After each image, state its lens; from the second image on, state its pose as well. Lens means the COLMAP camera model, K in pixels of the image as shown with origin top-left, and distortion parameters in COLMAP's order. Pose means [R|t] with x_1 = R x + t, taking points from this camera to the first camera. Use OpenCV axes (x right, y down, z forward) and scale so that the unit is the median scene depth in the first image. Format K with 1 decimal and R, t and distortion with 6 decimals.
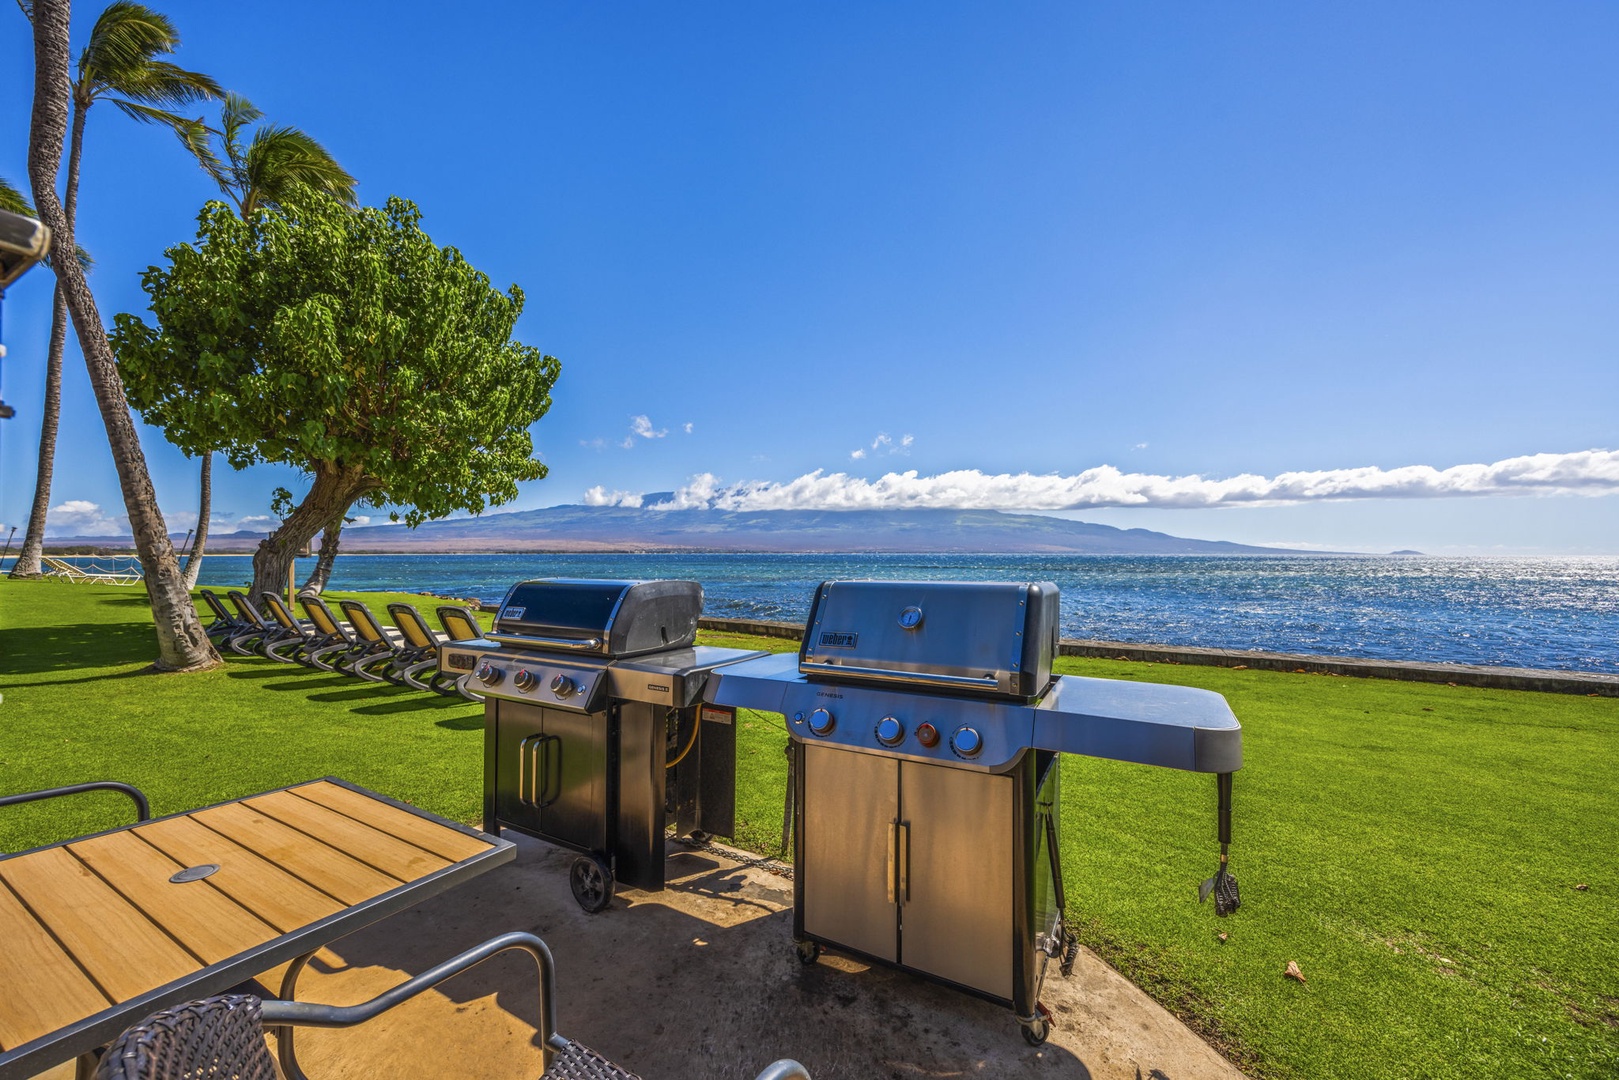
lens RADIAL K [[684.8, 0, 809.5], [0, 684.8, 540.0], [0, 0, 1]] dist [-0.000342, -0.000065]
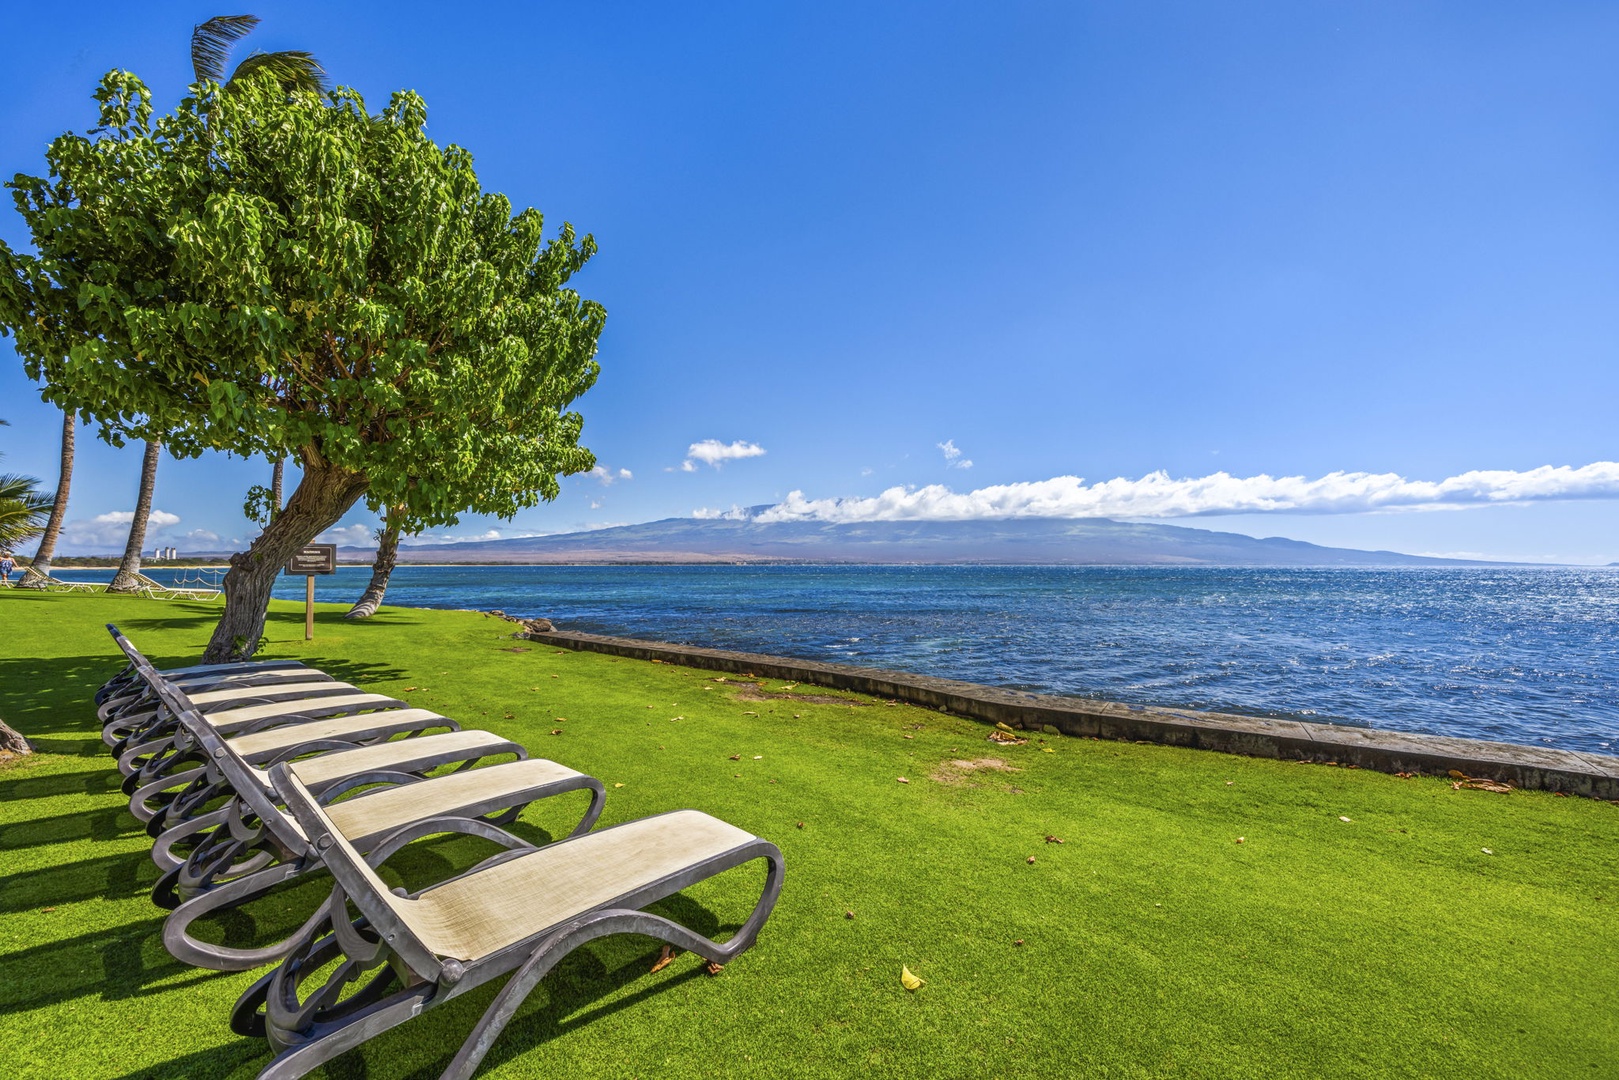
lens RADIAL K [[684.8, 0, 809.5], [0, 684.8, 540.0], [0, 0, 1]] dist [-0.000342, -0.000065]
pose [[0.989693, -0.004816, -0.143125, -0.042533], [0.002489, 0.999862, -0.016437, -0.000916], [0.143184, 0.015911, 0.989568, 0.293452]]
